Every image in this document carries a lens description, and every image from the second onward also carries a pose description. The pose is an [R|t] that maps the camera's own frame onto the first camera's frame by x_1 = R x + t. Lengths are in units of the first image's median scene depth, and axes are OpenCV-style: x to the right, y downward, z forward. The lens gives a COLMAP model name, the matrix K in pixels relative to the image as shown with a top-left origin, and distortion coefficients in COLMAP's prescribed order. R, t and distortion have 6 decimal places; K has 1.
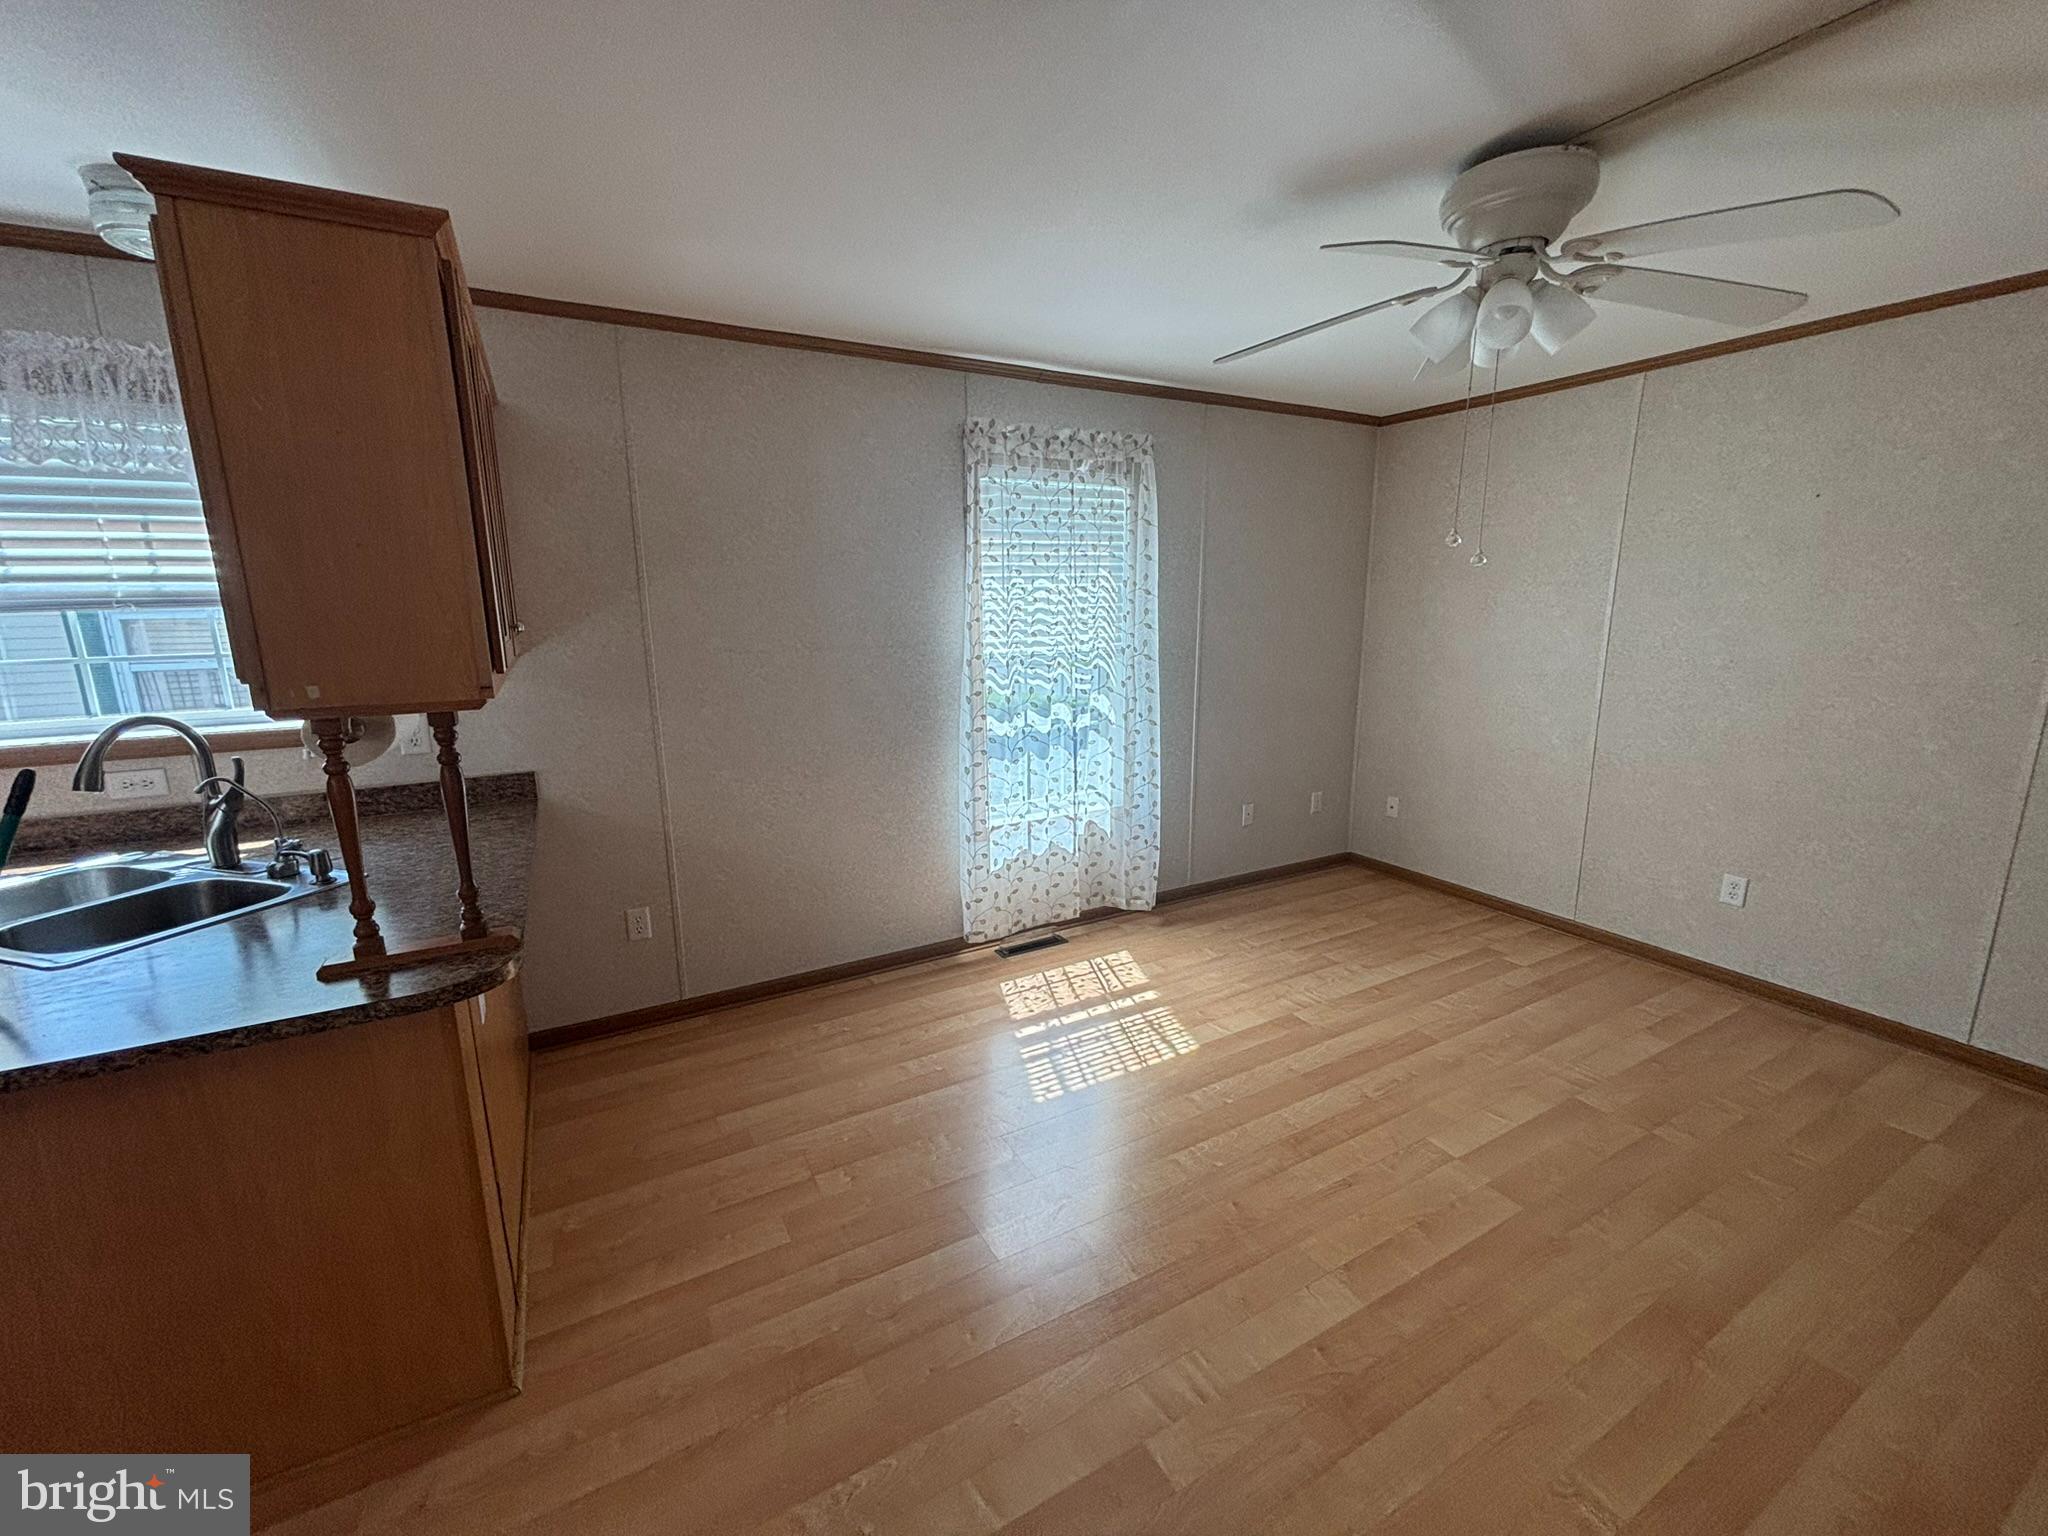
lens RADIAL K [[819.7, 0, 1014.2], [0, 819.7, 764.4], [0, 0, 1]] dist [-0.001116, -0.000240]
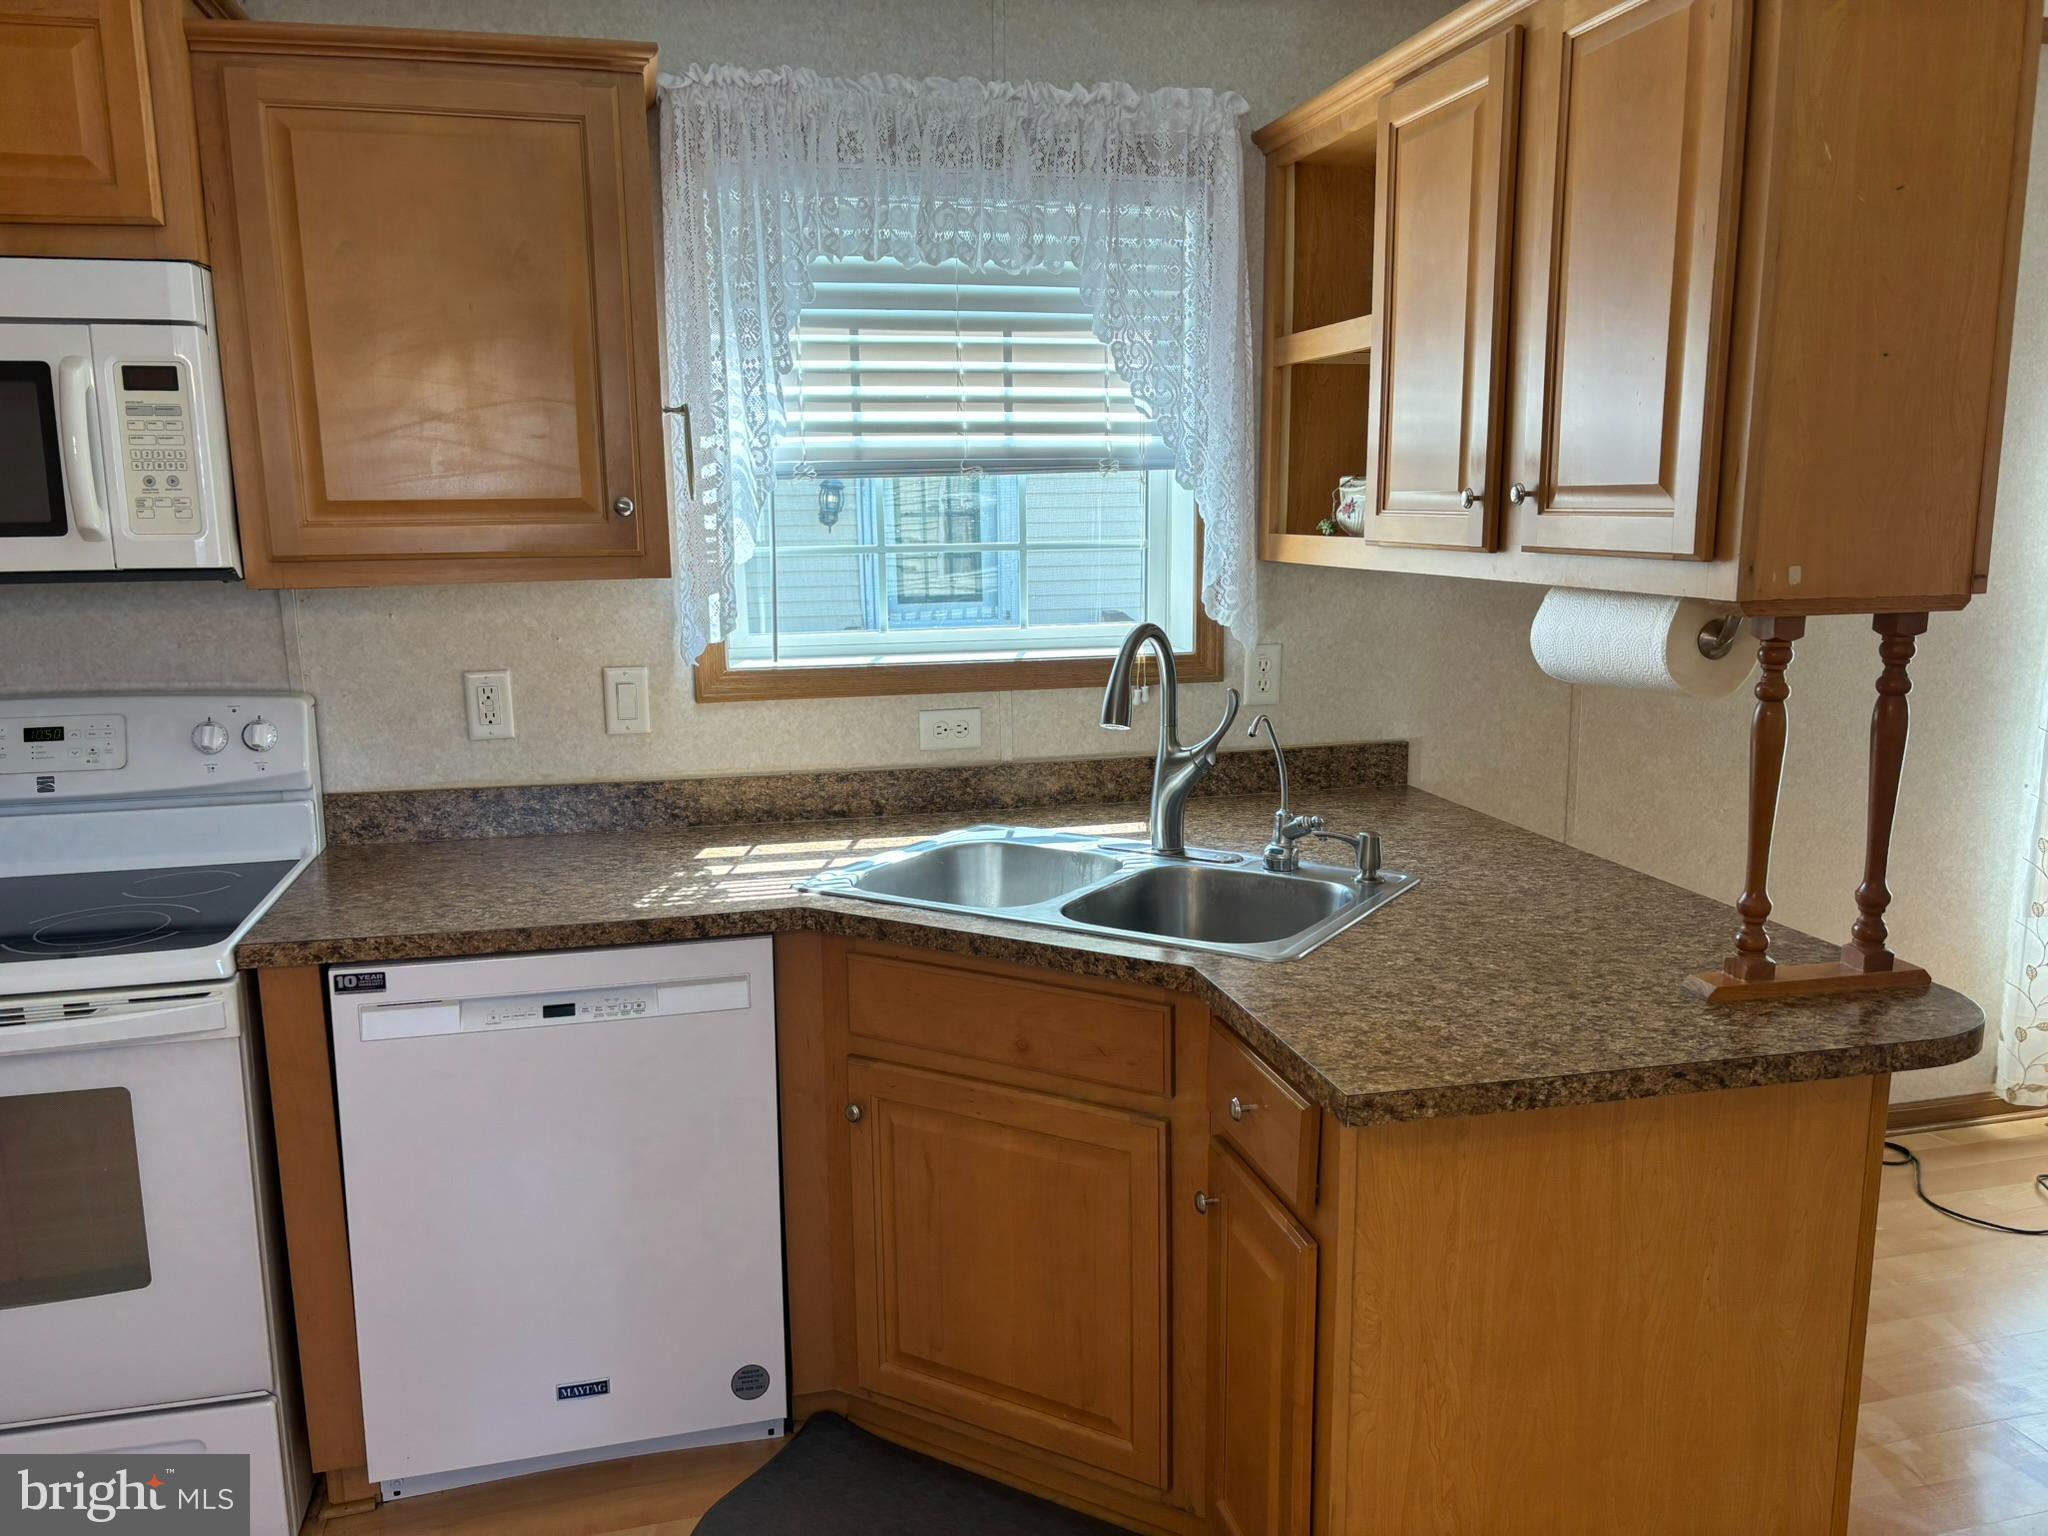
lens RADIAL K [[1543.1, 0, 1024.0], [0, 1543.1, 768.0], [0, 0, 1]] dist [0.044855, -0.062732]
pose [[0.967981, 0.044765, -0.247000, -0.736562], [-0.050204, 0.998615, -0.015761, 0.078804], [0.245952, 0.027657, 0.968887, -0.250917]]
